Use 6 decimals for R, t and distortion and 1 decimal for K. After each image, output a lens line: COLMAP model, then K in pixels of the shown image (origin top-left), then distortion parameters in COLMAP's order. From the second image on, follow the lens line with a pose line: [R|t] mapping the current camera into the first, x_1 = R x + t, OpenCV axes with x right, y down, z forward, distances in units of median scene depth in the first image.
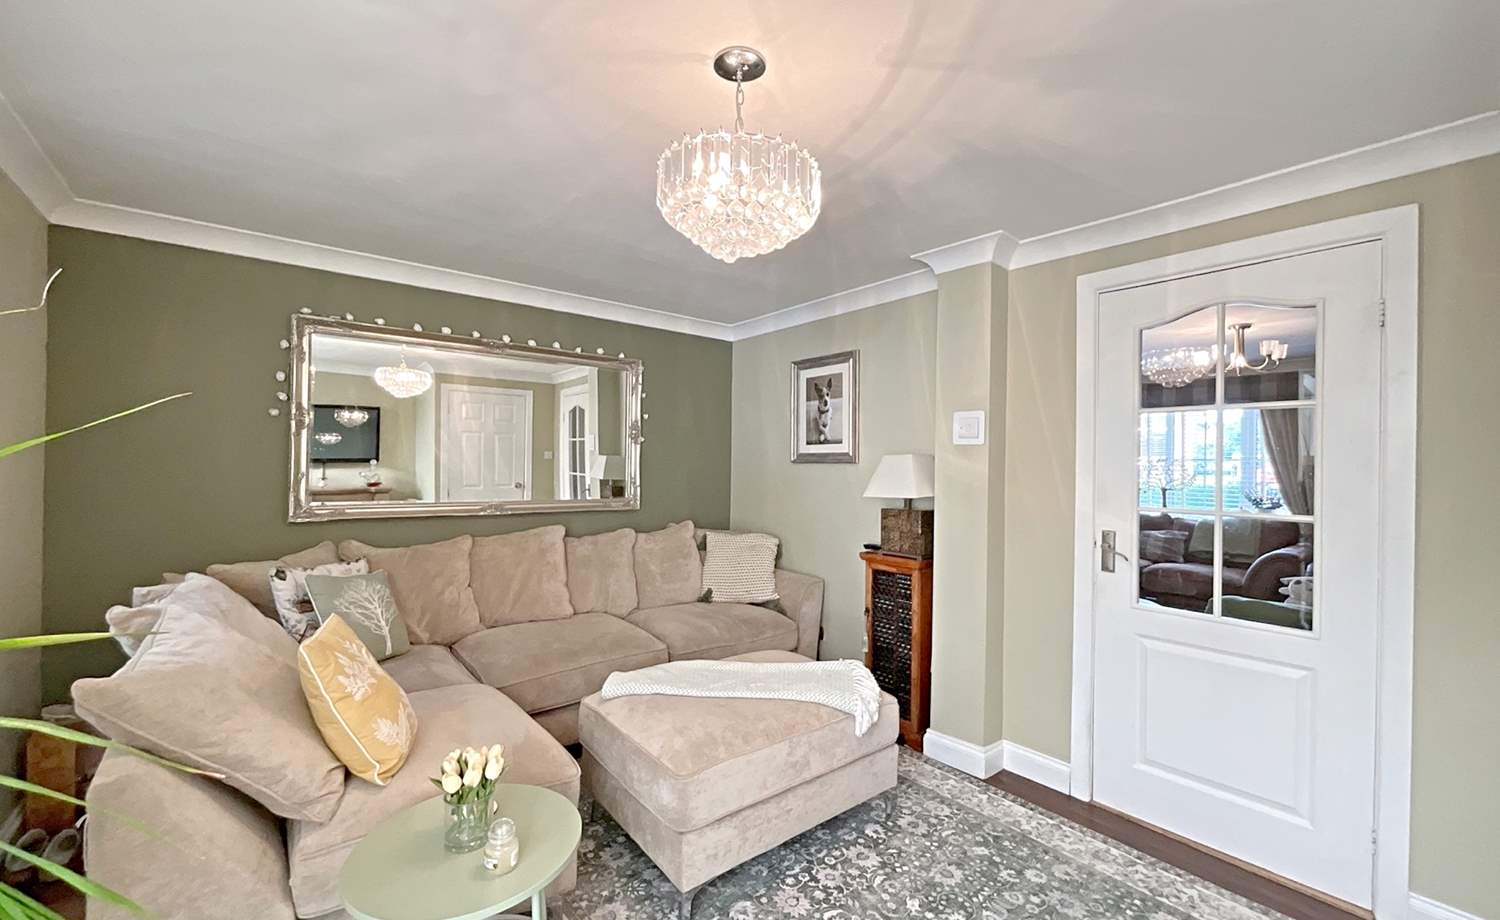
lens RADIAL K [[609.9, 0, 742.1], [0, 609.9, 463.4], [0, 0, 1]] dist [-0.002052, 0.000067]
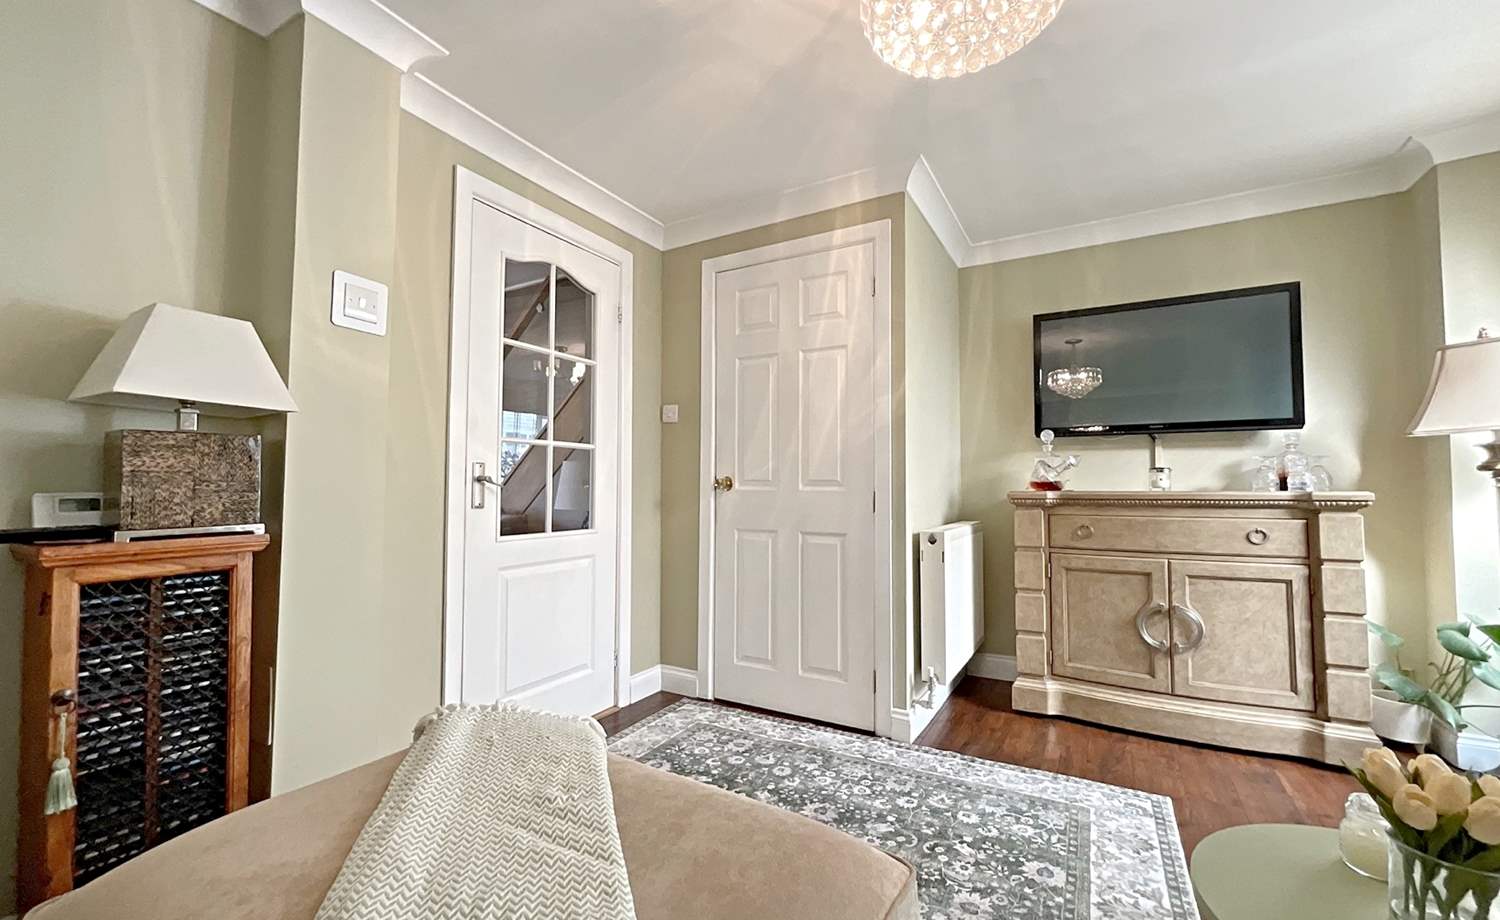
lens RADIAL K [[609.9, 0, 742.1], [0, 609.9, 463.4], [0, 0, 1]] dist [-0.002052, 0.000067]
pose [[-0.362847, 0.021081, 0.931610, -0.303777], [-0.008934, 0.999619, -0.026100, 0.104095], [-0.931806, -0.017793, -0.362521, 0.759801]]
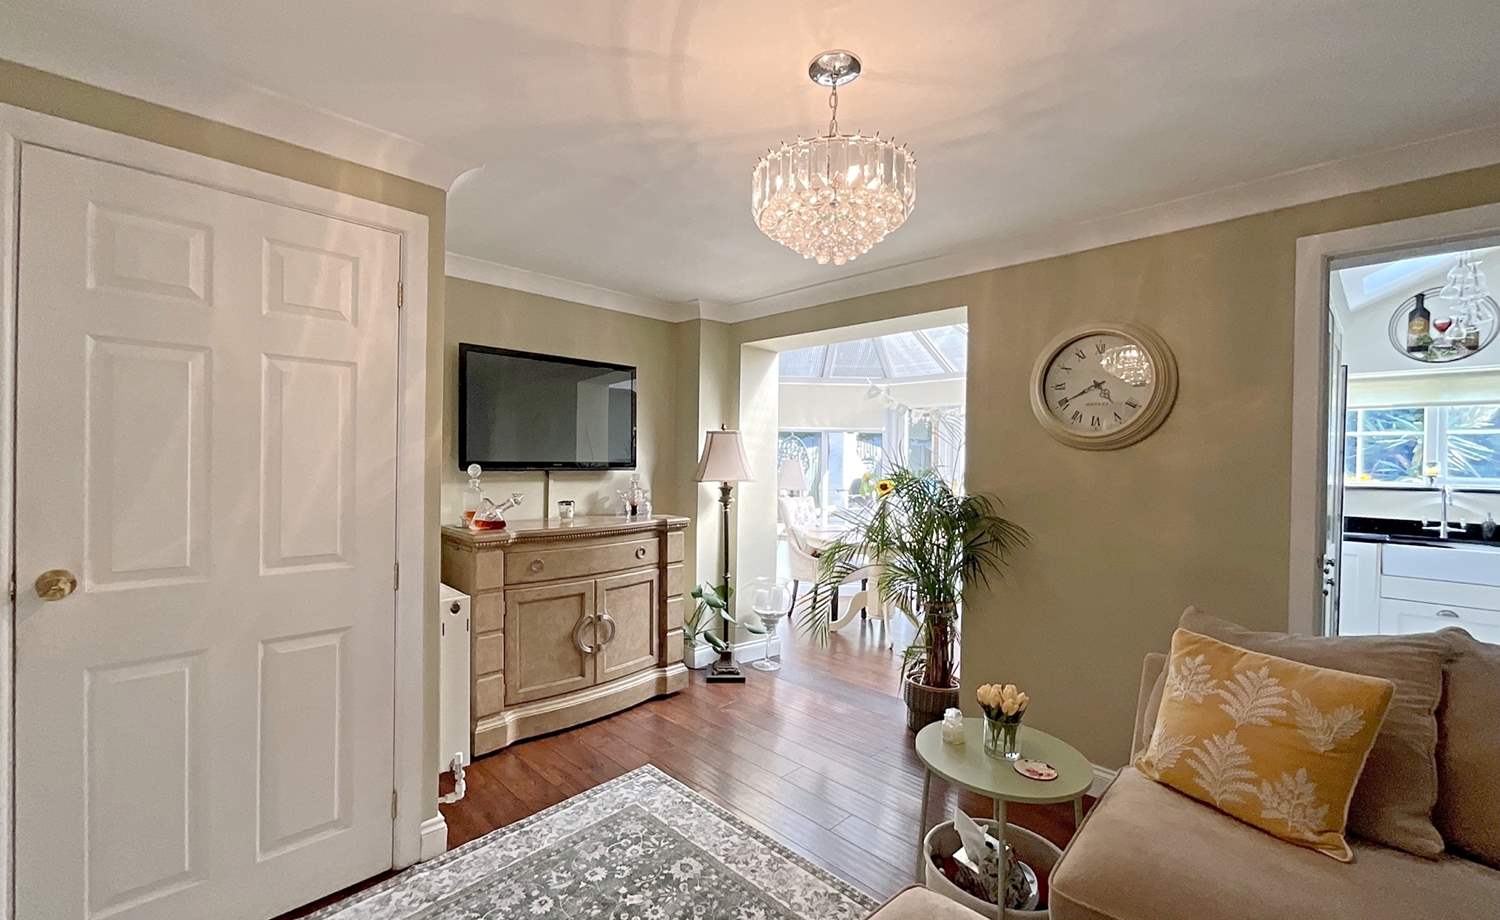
lens RADIAL K [[607.9, 0, 760.2], [0, 607.9, 462.1], [0, 0, 1]] dist [-0.007991, -0.000248]
pose [[-0.990780, -0.024833, -0.133183, 0.135352], [-0.025428, 0.999673, 0.002766, -0.004013], [0.133071, 0.006127, -0.991088, 0.982716]]
